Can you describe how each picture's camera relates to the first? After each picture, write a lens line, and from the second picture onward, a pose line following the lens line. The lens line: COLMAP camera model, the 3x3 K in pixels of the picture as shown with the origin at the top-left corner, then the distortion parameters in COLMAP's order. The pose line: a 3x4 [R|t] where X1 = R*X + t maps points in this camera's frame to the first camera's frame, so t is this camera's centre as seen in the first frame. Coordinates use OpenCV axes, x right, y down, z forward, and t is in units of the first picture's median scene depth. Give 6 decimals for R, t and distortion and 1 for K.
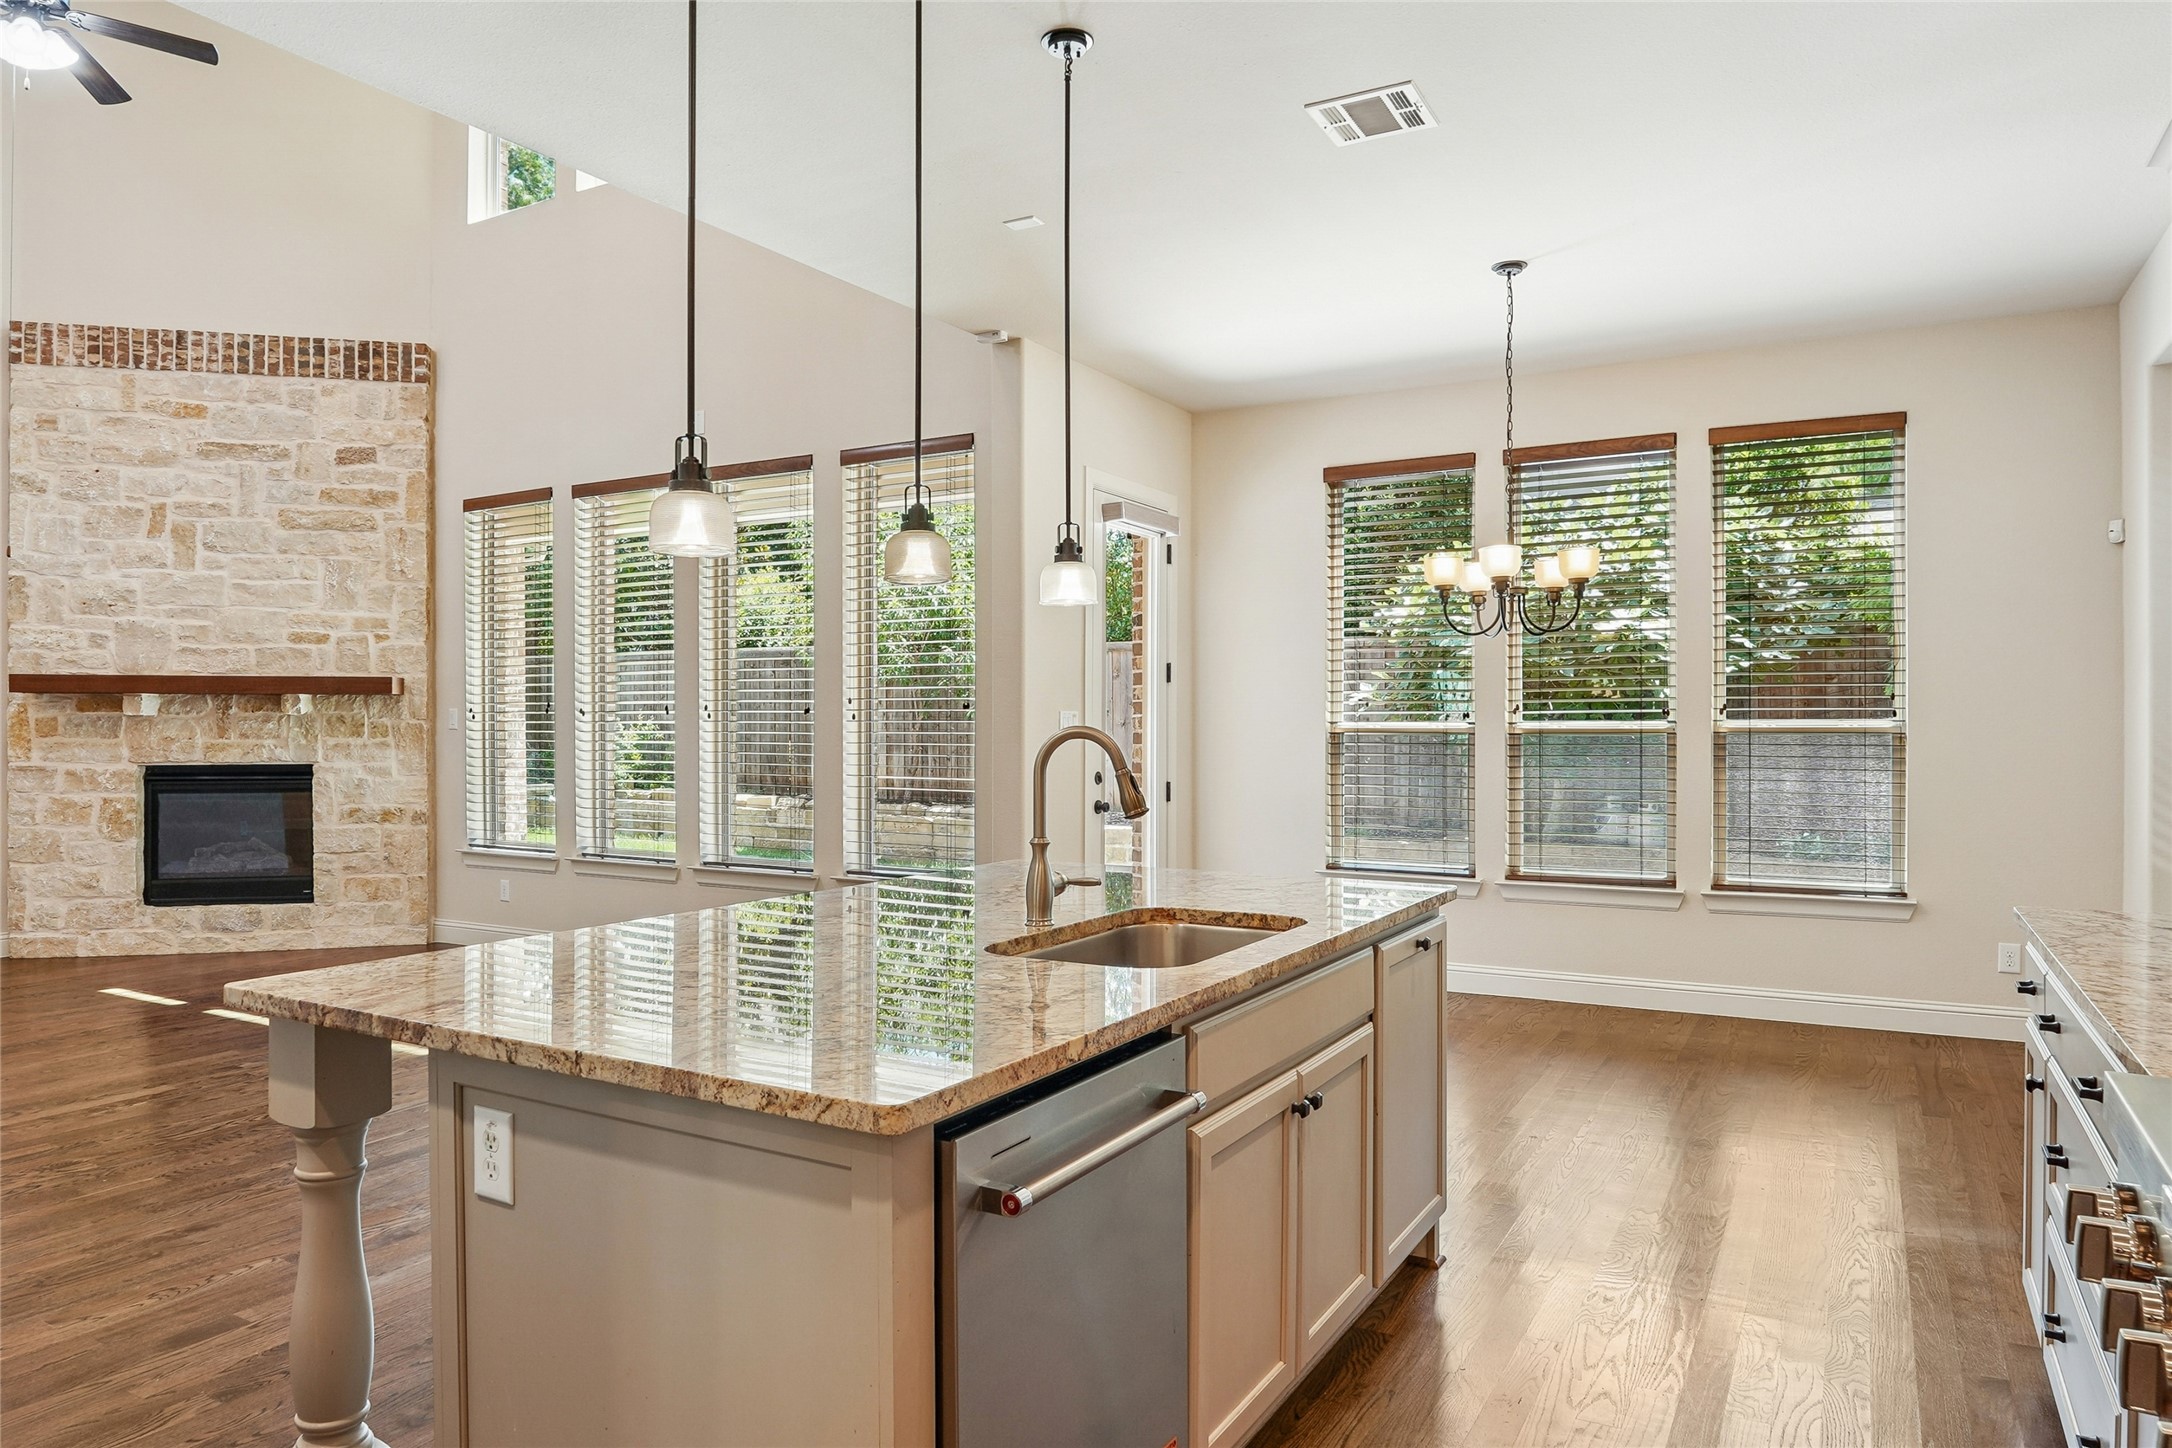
lens RADIAL K [[1374.4, 0, 1080.6], [0, 1374.4, 736.0], [0, 0, 1]] dist [-0.026402, -0.001022]
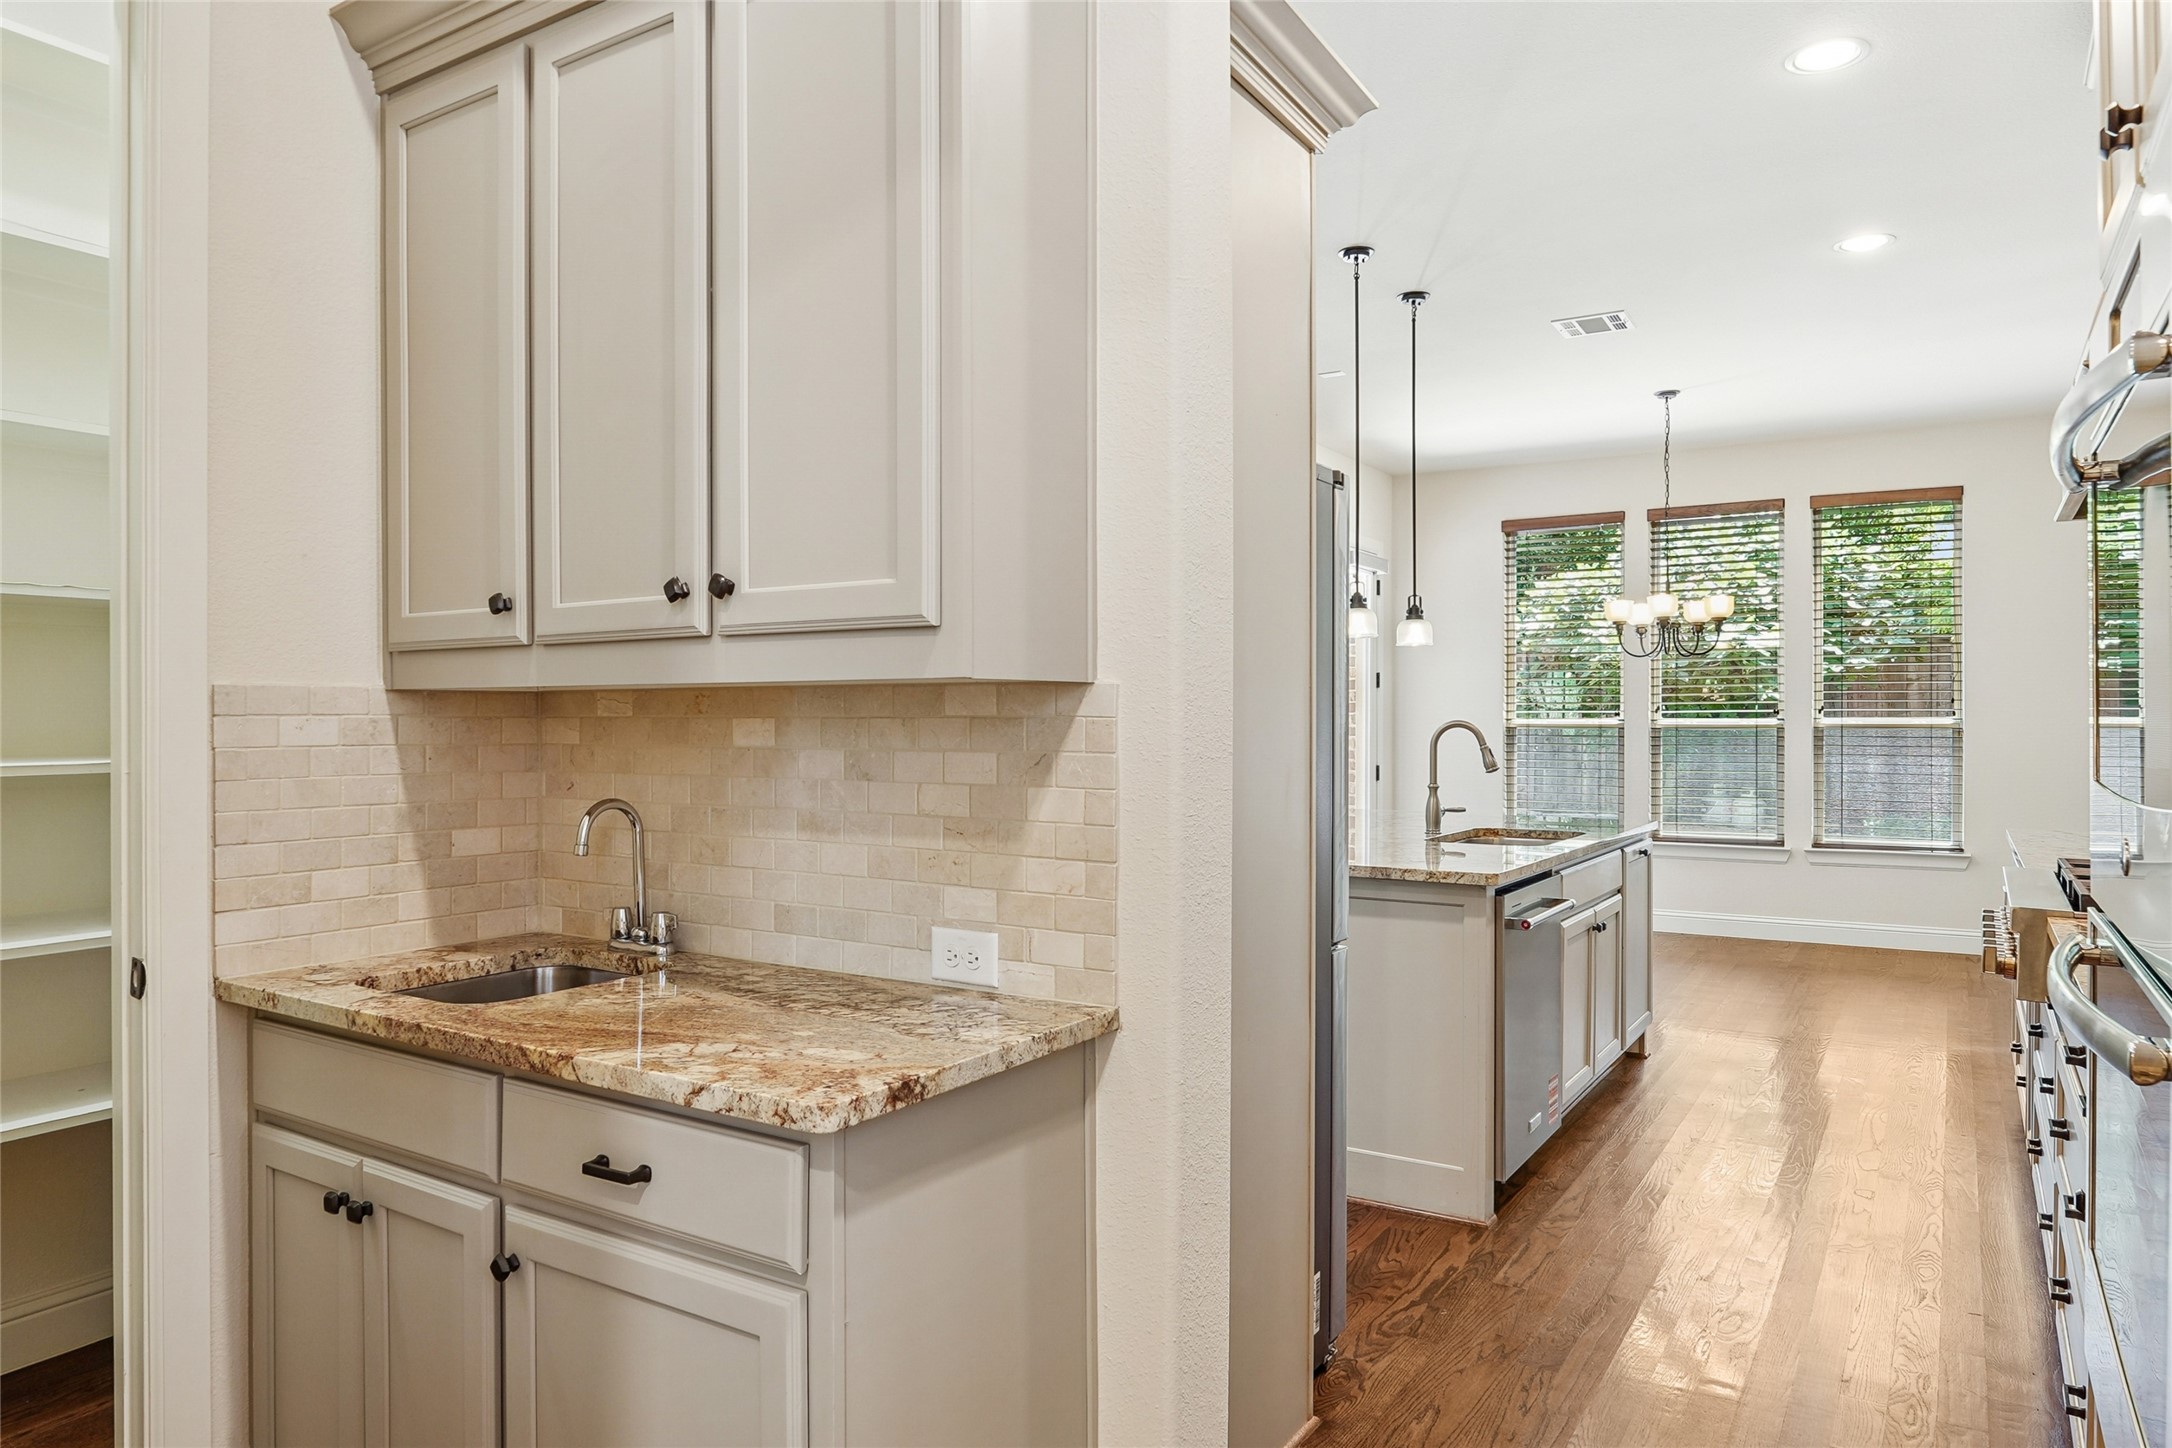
lens RADIAL K [[1373.1, 0, 1086.0], [0, 1373.1, 724.0], [0, 0, 1]] dist [-0.022702, -0.003142]
pose [[0.998842, 0.001966, -0.048077, -0.169237], [-0.002282, 0.999976, -0.006509, 0.004306], [0.048063, 0.006611, 0.998822, -0.336340]]
